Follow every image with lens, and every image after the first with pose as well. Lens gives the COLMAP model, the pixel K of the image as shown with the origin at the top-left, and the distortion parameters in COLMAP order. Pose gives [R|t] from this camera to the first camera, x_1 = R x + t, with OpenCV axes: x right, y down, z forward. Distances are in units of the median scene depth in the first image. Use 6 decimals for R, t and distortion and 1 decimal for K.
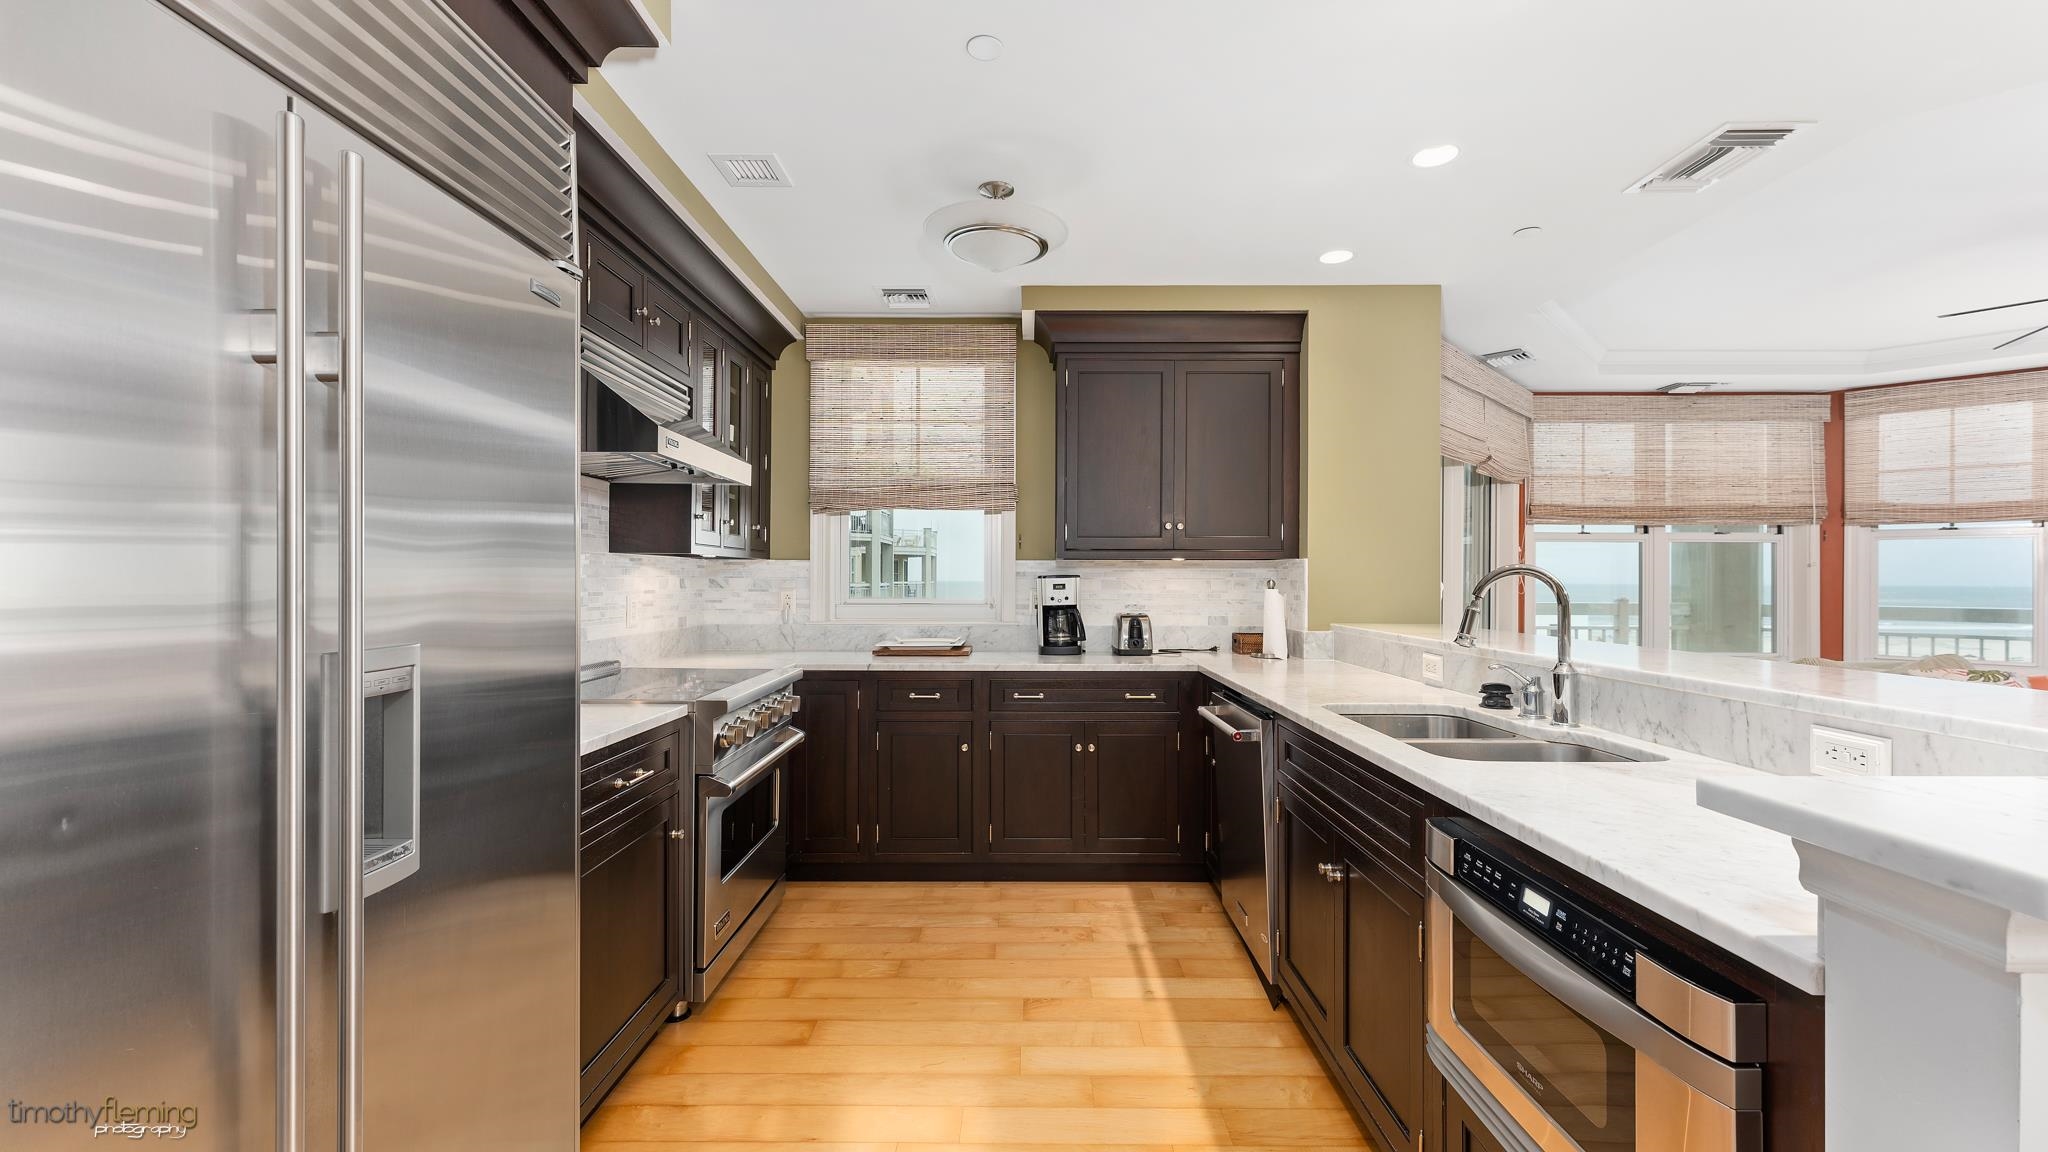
lens RADIAL K [[814.1, 0, 1023.1], [0, 814.1, 576.0], [0, 0, 1]] dist [0.001110, -0.000532]
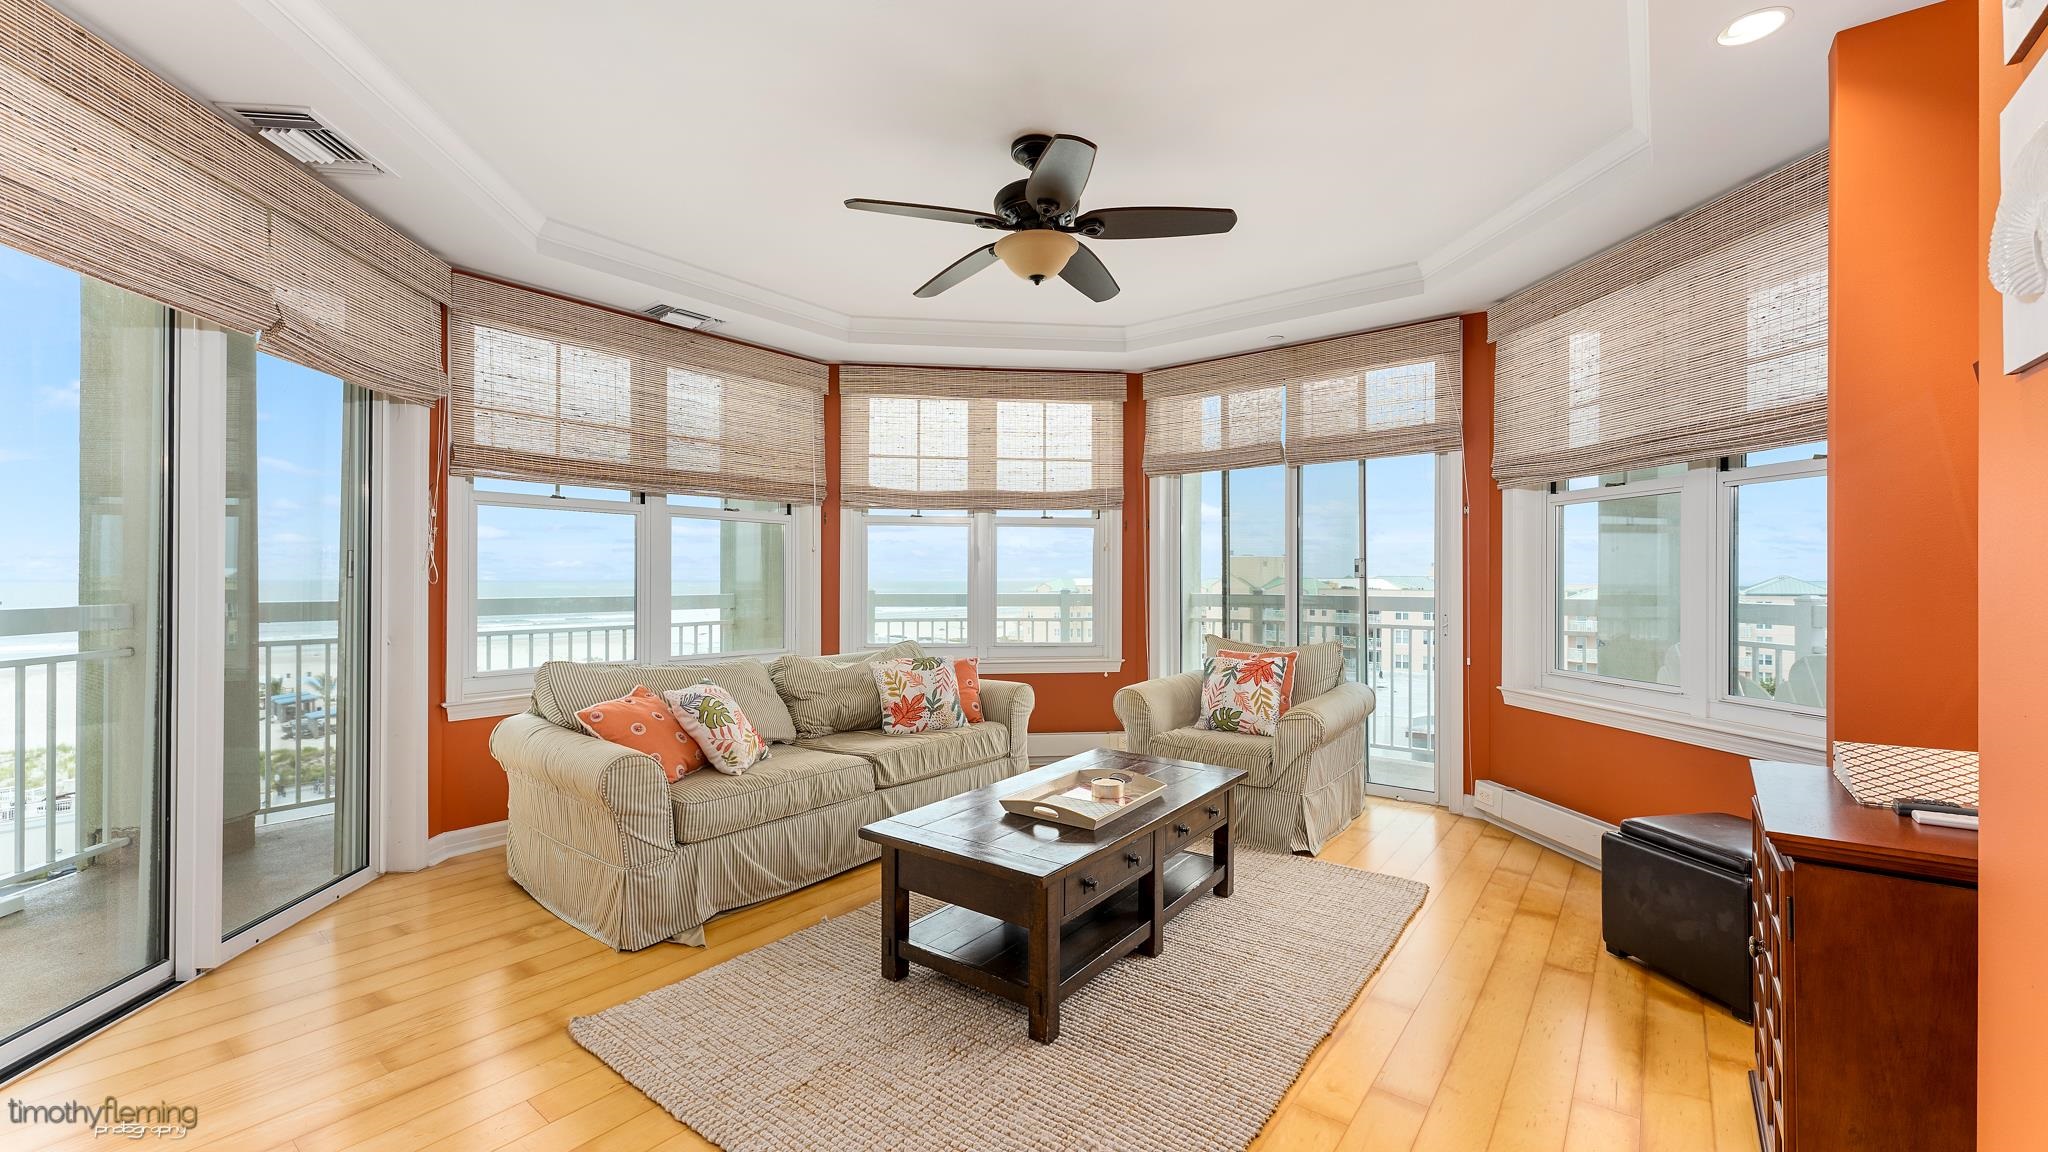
lens RADIAL K [[814.1, 0, 1023.1], [0, 814.1, 576.0], [0, 0, 1]] dist [0.001110, -0.000532]
pose [[0.613266, -0.001372, 0.789875, 0.565094], [-0.000794, 0.999997, 0.002354, 0.020653], [-0.789876, -0.002071, 0.613263, 0.366243]]
